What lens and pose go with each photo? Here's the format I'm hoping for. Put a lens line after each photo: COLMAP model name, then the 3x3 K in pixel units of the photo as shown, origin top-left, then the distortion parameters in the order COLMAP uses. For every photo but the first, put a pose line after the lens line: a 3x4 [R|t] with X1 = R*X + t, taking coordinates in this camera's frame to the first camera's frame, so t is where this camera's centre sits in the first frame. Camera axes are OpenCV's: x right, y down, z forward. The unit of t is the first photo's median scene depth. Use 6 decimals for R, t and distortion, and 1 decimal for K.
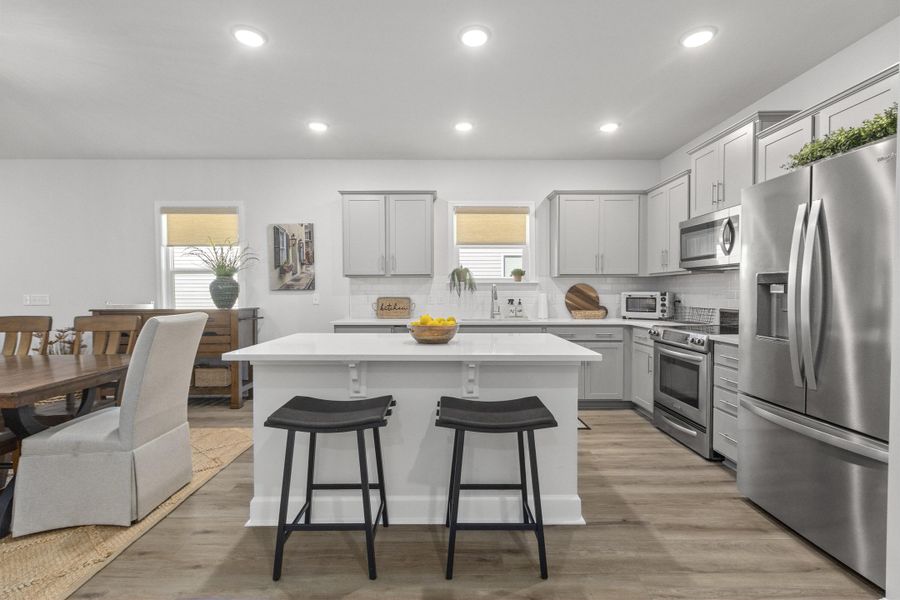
lens RADIAL K [[404.1, 0, 449.6], [0, 404.1, 299.2], [0, 0, 1]] dist [-0.000389, -0.000104]
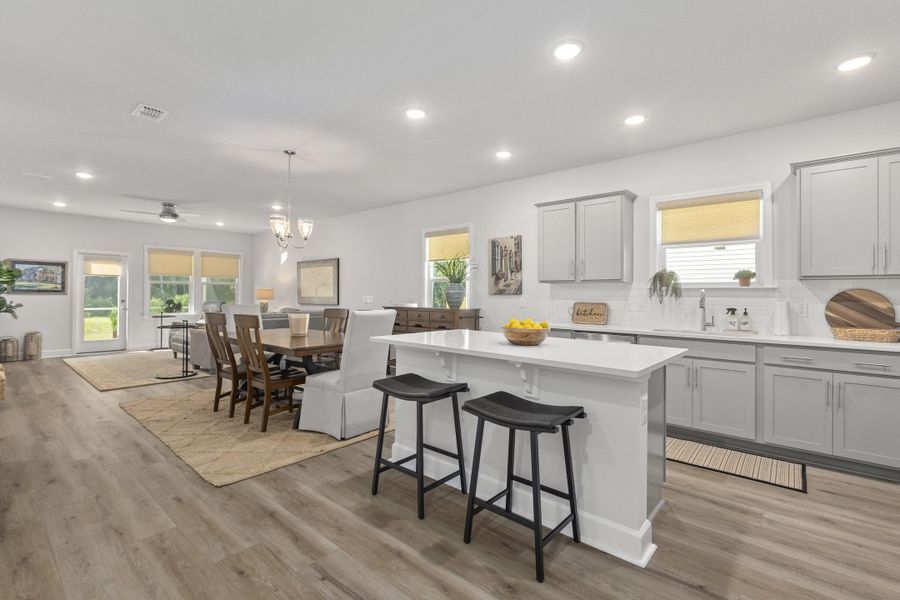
lens RADIAL K [[412.6, 0, 451.0], [0, 412.6, 289.3], [0, 0, 1]] dist [0.001255, 0.000074]
pose [[0.747257, 0.000640, -0.664535, 0.280964], [-0.023735, 0.999387, -0.025726, -0.003251], [0.664112, 0.034996, 0.746814, 0.019961]]
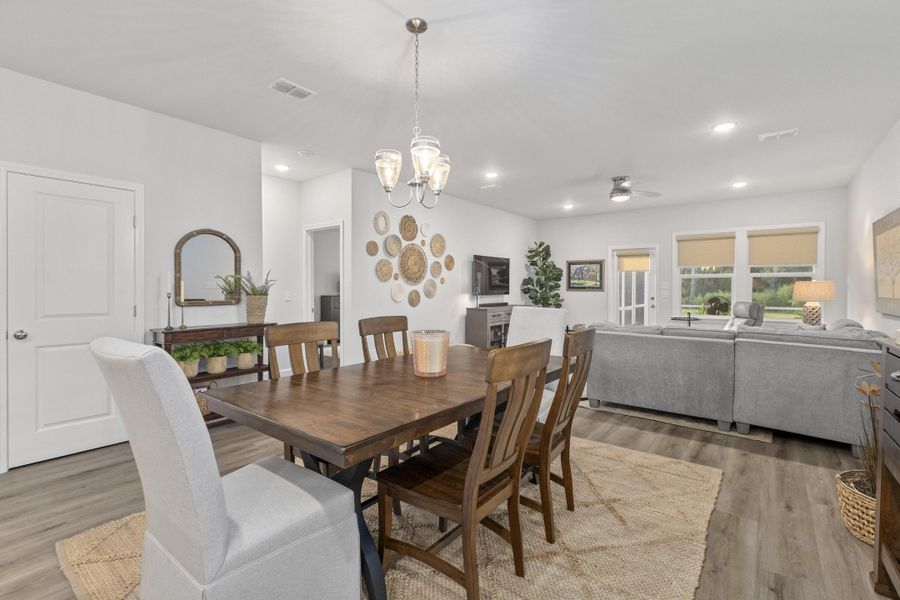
lens RADIAL K [[406.1, 0, 448.9], [0, 406.1, 294.2], [0, 0, 1]] dist [0.002095, 0.000359]
pose [[-0.624755, 0.016545, -0.780645, -0.260169], [-0.015448, 0.999318, 0.033543, -0.023337], [0.780668, 0.033016, -0.624074, 0.821912]]
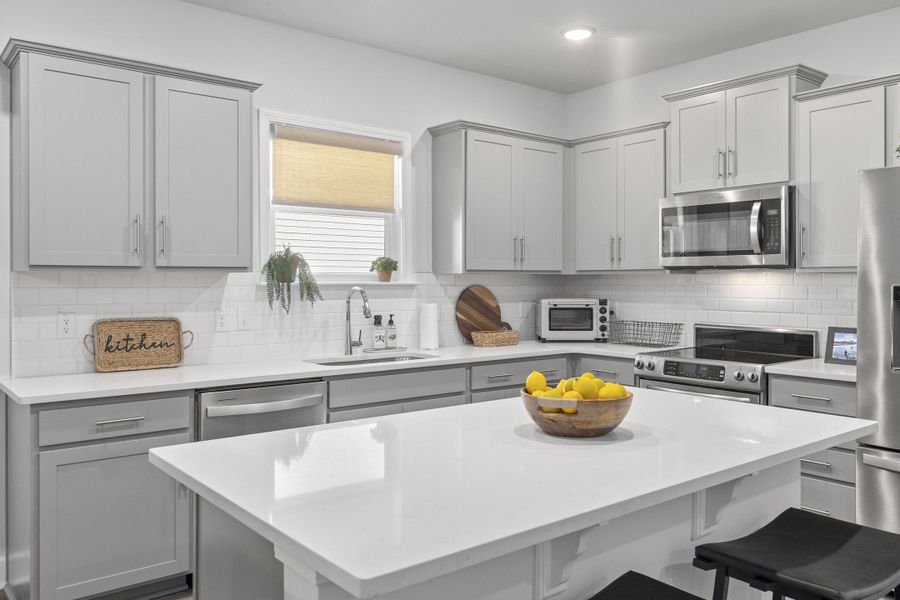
lens RADIAL K [[705.0, 0, 449.2], [0, 705.0, 285.0], [0, 0, 1]] dist [0.006880, -0.005317]
pose [[0.784986, -0.002207, 0.619510, -0.339798], [0.011139, 0.999882, -0.010552, -0.028730], [-0.619413, 0.015183, 0.784918, 0.230016]]
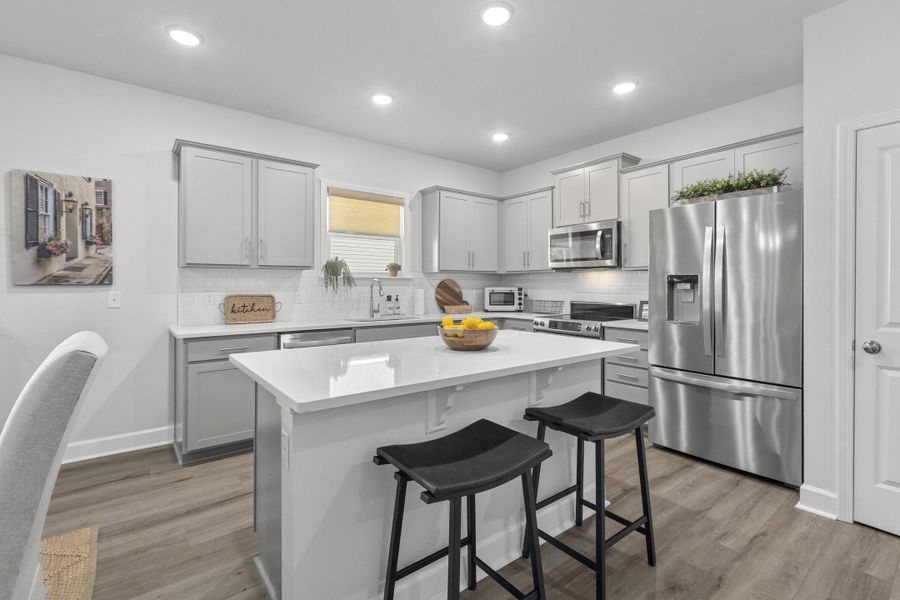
lens RADIAL K [[409.4, 0, 450.8], [0, 409.4, 283.1], [0, 0, 1]] dist [0.000202, 0.000245]
pose [[0.795015, 0.004598, 0.606572, -0.305346], [0.010508, 0.999717, -0.021351, -0.006904], [-0.606498, 0.023349, 0.794742, 0.170586]]
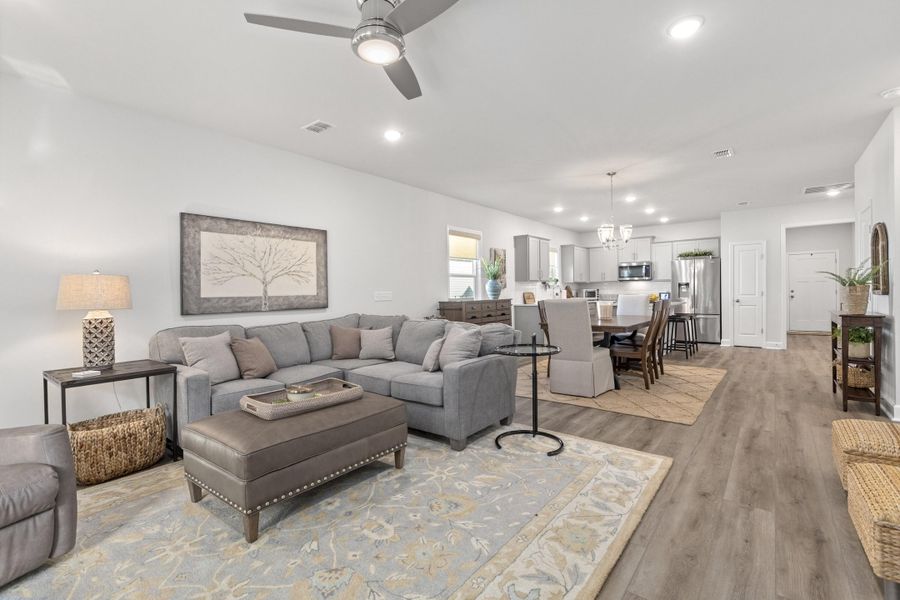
lens RADIAL K [[406.1, 0, 448.9], [0, 406.1, 294.2], [0, 0, 1]] dist [0.002095, 0.000359]
pose [[0.631205, -0.009502, 0.775558, -1.839862], [0.029244, 0.999506, -0.011555, 0.015031], [-0.775065, 0.029974, 0.631171, 0.104423]]
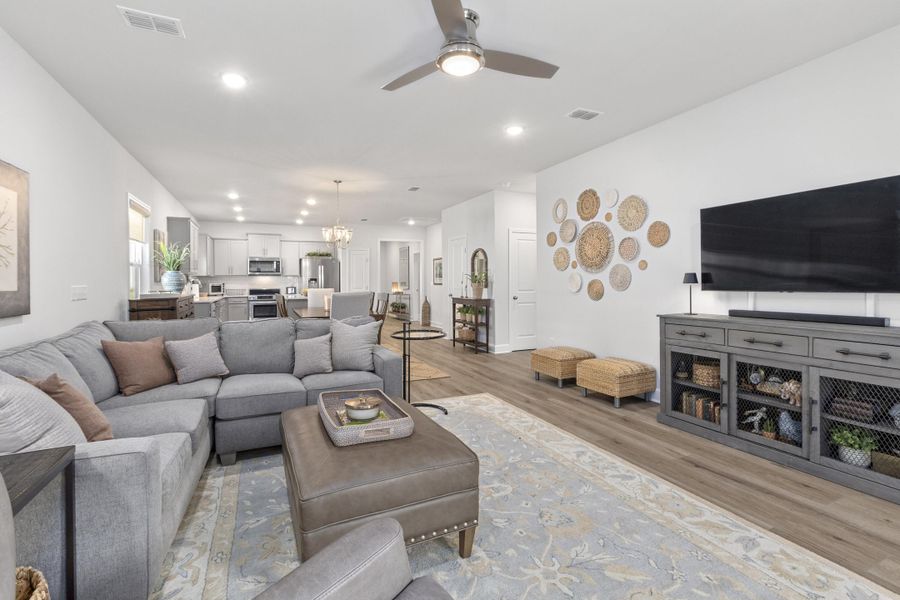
lens RADIAL K [[409.1, 0, 446.0], [0, 409.1, 282.6], [0, 0, 1]] dist [-0.001217, 0.000003]
pose [[-0.403495, 0.004319, 0.914972, -1.991766], [0.028574, 0.999561, 0.007883, -0.003053], [-0.914536, 0.029325, -0.403441, 0.696494]]
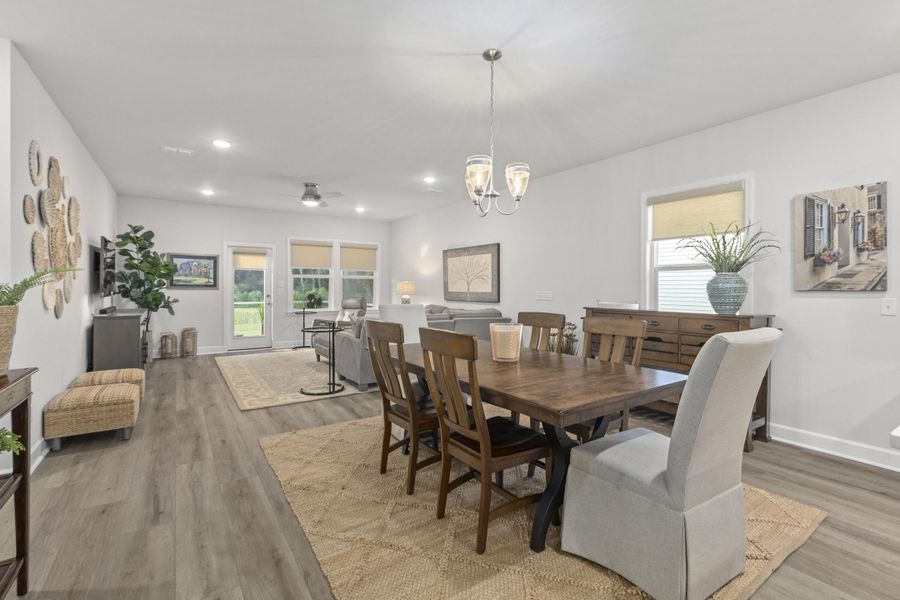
lens RADIAL K [[407.5, 0, 449.2], [0, 407.5, 289.4], [0, 0, 1]] dist [0.001496, 0.000028]
pose [[0.548464, 0.012663, -0.836078, -0.184890], [-0.025141, 0.999683, -0.001351, -0.008799], [0.835796, 0.021761, 0.548608, 0.120255]]
